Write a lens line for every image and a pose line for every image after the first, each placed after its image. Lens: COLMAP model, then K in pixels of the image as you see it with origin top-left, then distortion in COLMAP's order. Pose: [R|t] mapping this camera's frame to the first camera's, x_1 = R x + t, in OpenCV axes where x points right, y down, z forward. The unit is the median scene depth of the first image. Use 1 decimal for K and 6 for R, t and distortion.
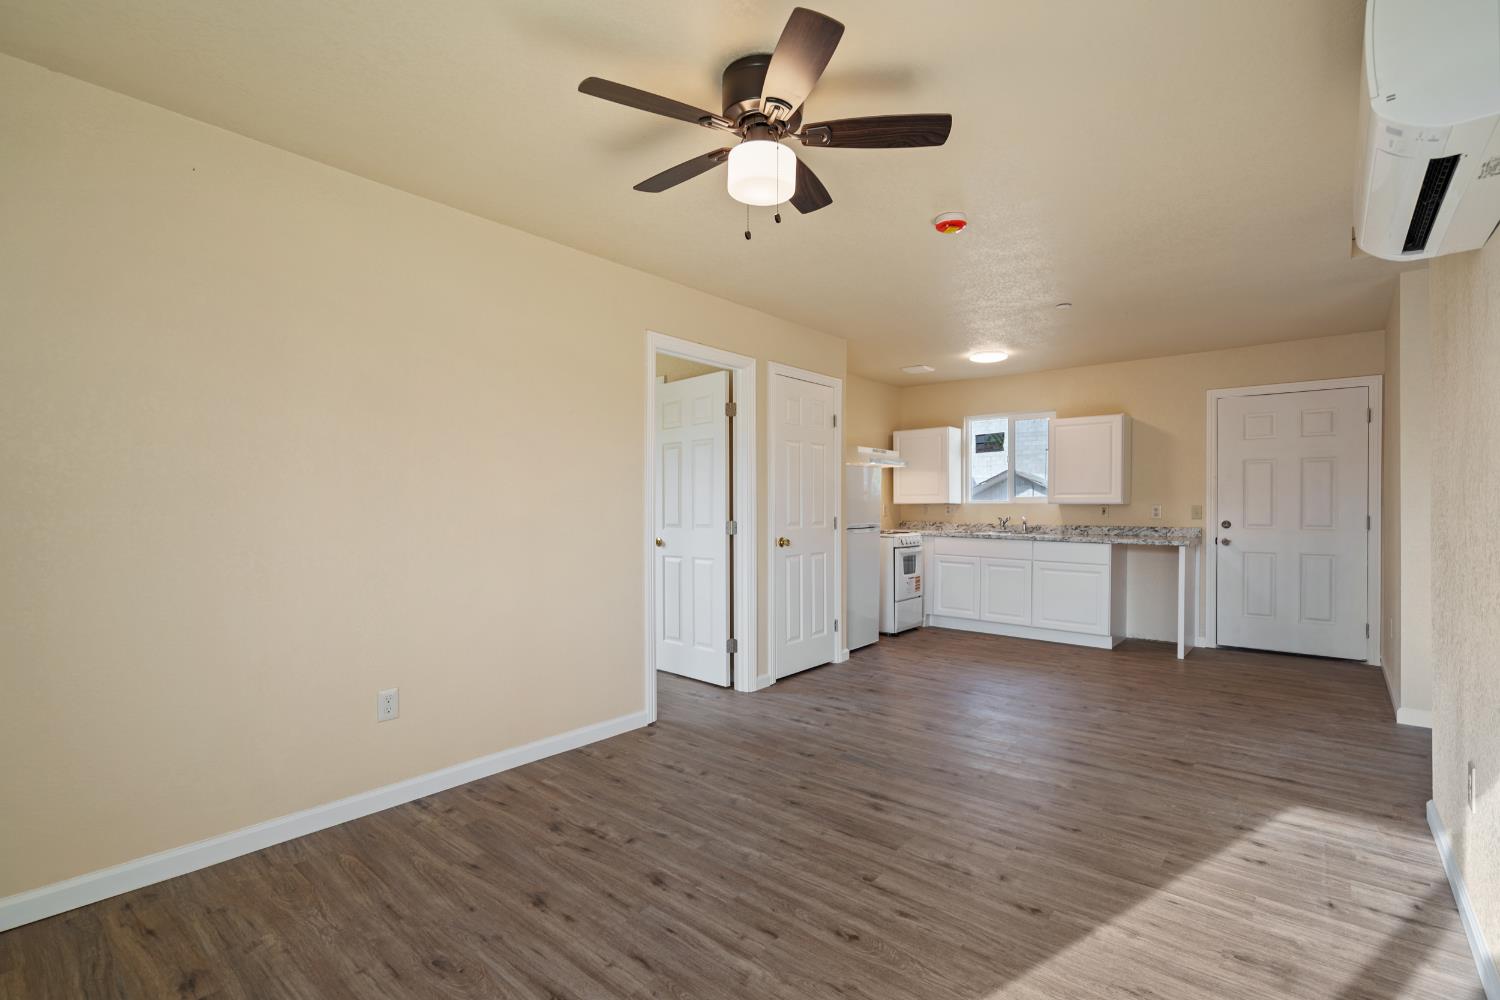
lens RADIAL K [[683.3, 0, 755.7], [0, 683.3, 509.6], [0, 0, 1]] dist [0.002894, 0.000825]
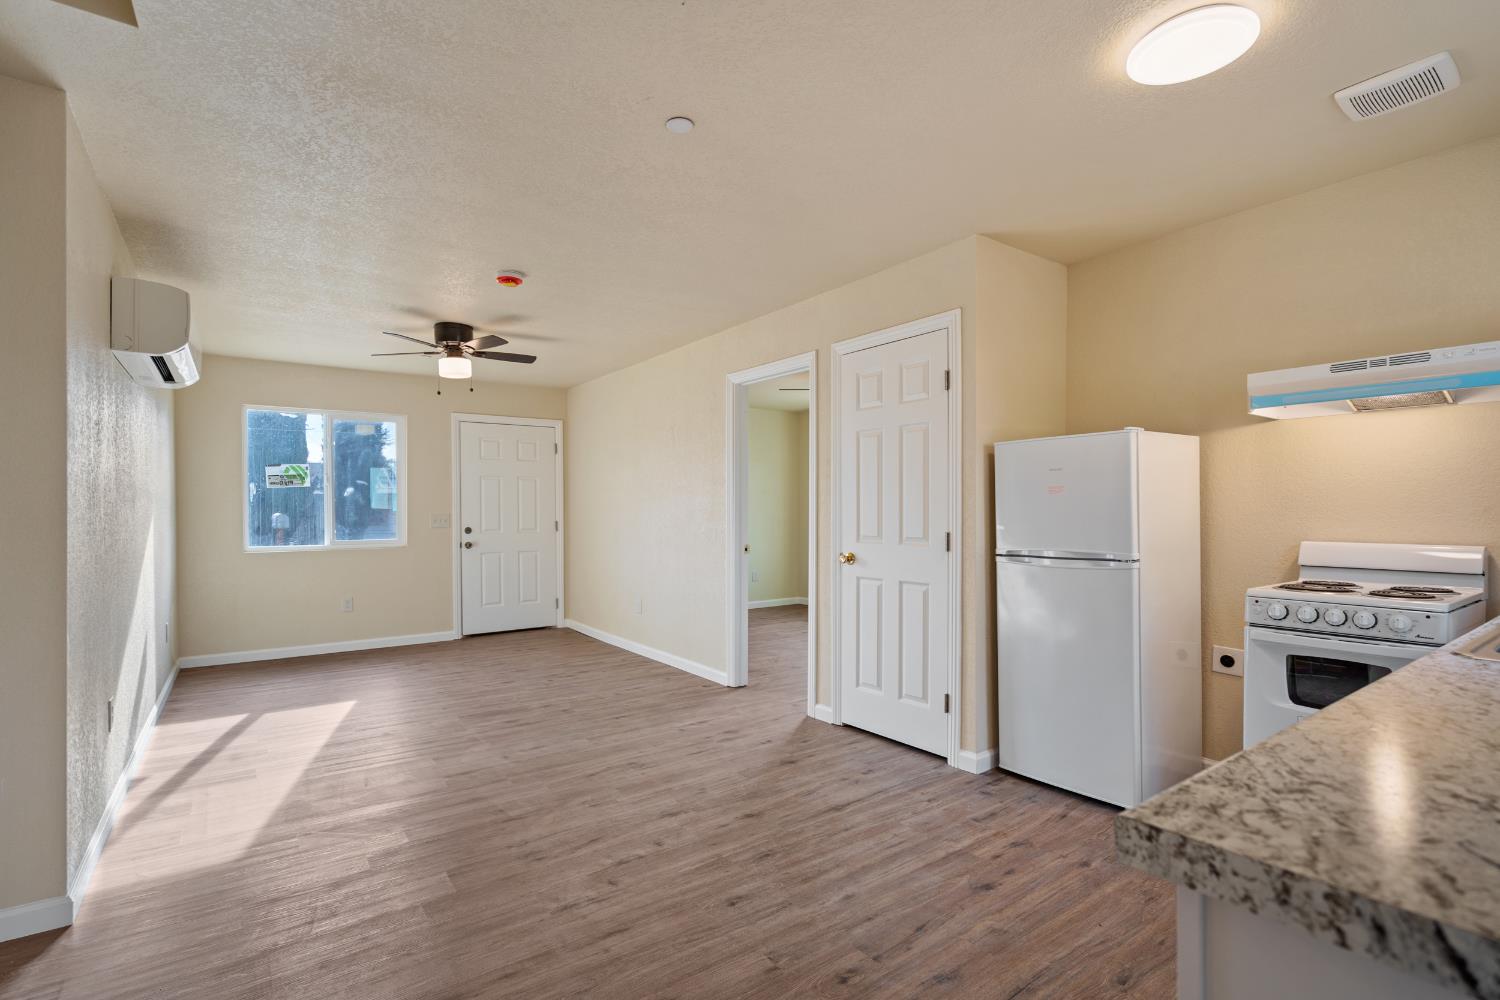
lens RADIAL K [[703.7, 0, 748.7], [0, 703.7, 506.8], [0, 0, 1]] dist [-0.000960, 0.000240]
pose [[-0.257485, -0.007898, -0.966250, 1.305248], [0.000460, 0.999965, -0.008296, -0.010878], [0.966282, -0.002580, -0.257473, 1.630414]]
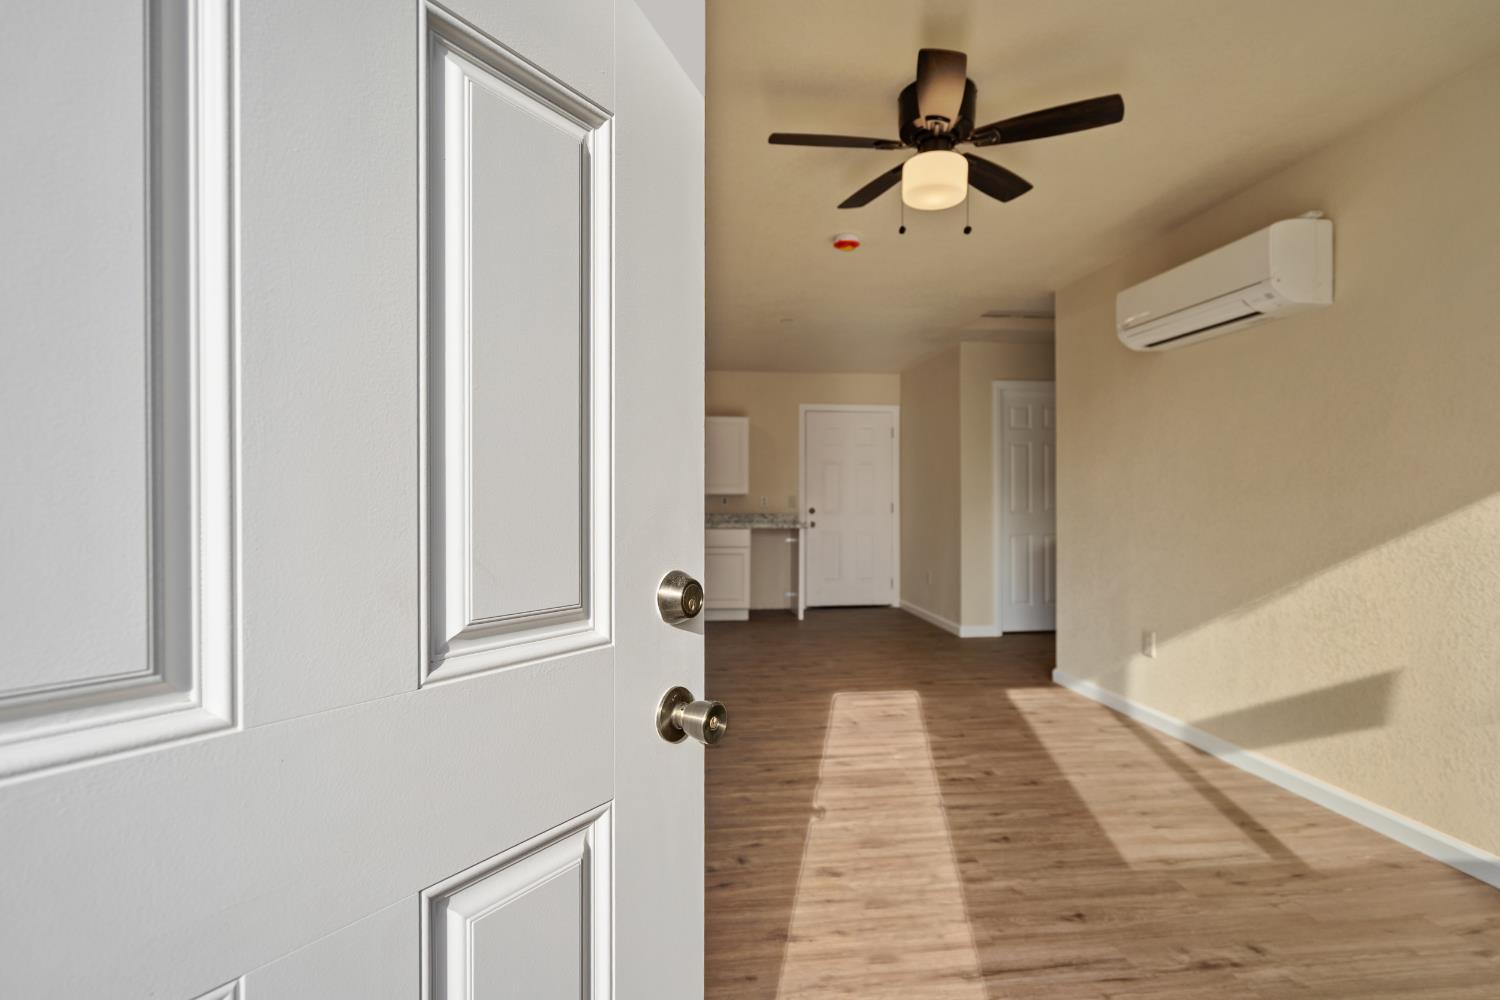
lens RADIAL K [[726.9, 0, 757.3], [0, 726.9, 517.7], [0, 0, 1]] dist [0.002047, 0.000476]
pose [[0.688969, -0.018928, 0.724544, -0.659001], [0.006876, 0.999785, 0.019580, 0.012650], [-0.724759, -0.008508, 0.688950, 0.256919]]
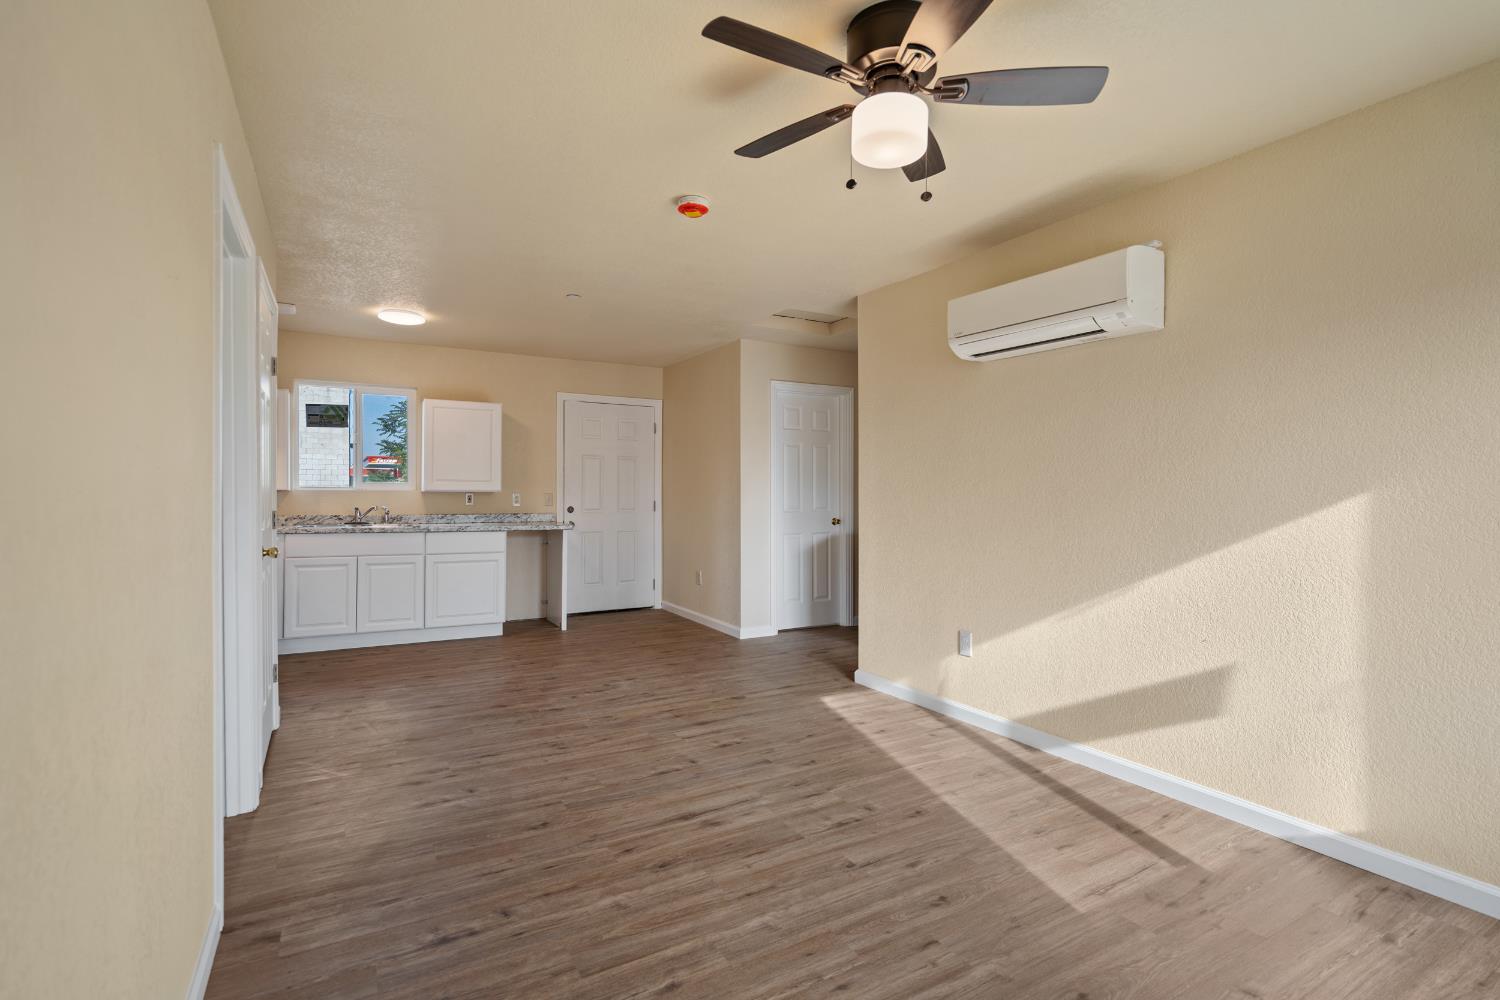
lens RADIAL K [[698.0, 0, 750.0], [0, 698.0, 500.0], [0, 0, 1]] dist [0.000852, 0.000490]
pose [[0.346444, -0.008144, 0.938035, -0.591526], [0.002520, 0.999967, 0.007751, -0.006286], [-0.938067, -0.000321, 0.346453, 0.542593]]
